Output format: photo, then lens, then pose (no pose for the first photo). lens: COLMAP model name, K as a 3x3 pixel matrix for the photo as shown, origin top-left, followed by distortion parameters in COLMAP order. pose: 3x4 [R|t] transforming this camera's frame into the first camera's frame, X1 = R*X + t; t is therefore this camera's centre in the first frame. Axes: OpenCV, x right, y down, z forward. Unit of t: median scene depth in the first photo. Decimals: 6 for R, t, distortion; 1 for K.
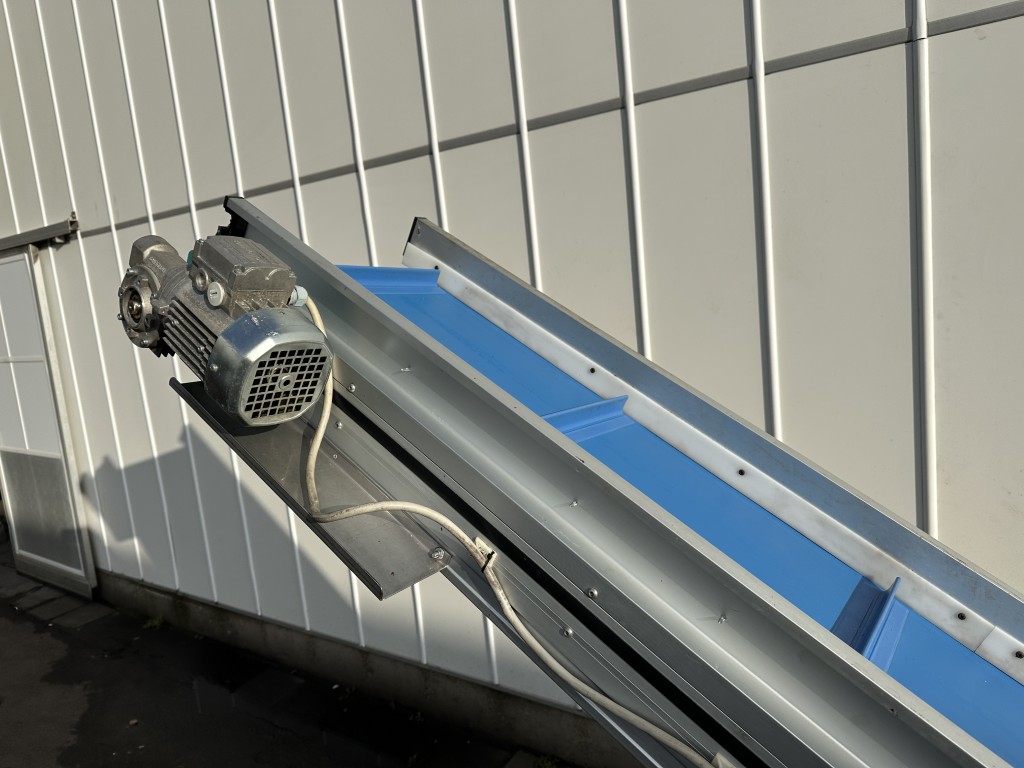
lens RADIAL K [[718.8, 0, 513.6], [0, 718.8, 379.9], [0, 0, 1]] dist [0.043045, -0.039999]
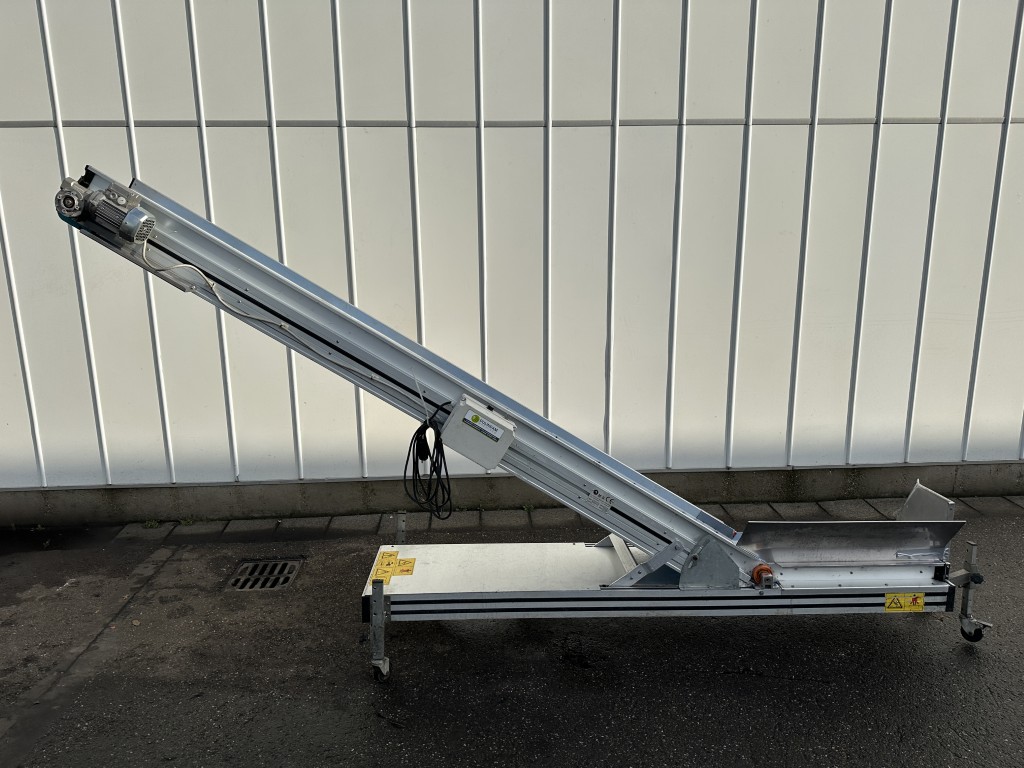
lens RADIAL K [[718.8, 0, 508.9], [0, 718.8, 376.2], [0, 0, 1]] dist [0.043045, -0.039999]
pose [[0.794105, -0.033330, 0.606866, -0.269371], [0.018612, 0.999360, 0.030532, 0.157952], [-0.607496, -0.012951, 0.794217, -0.700604]]
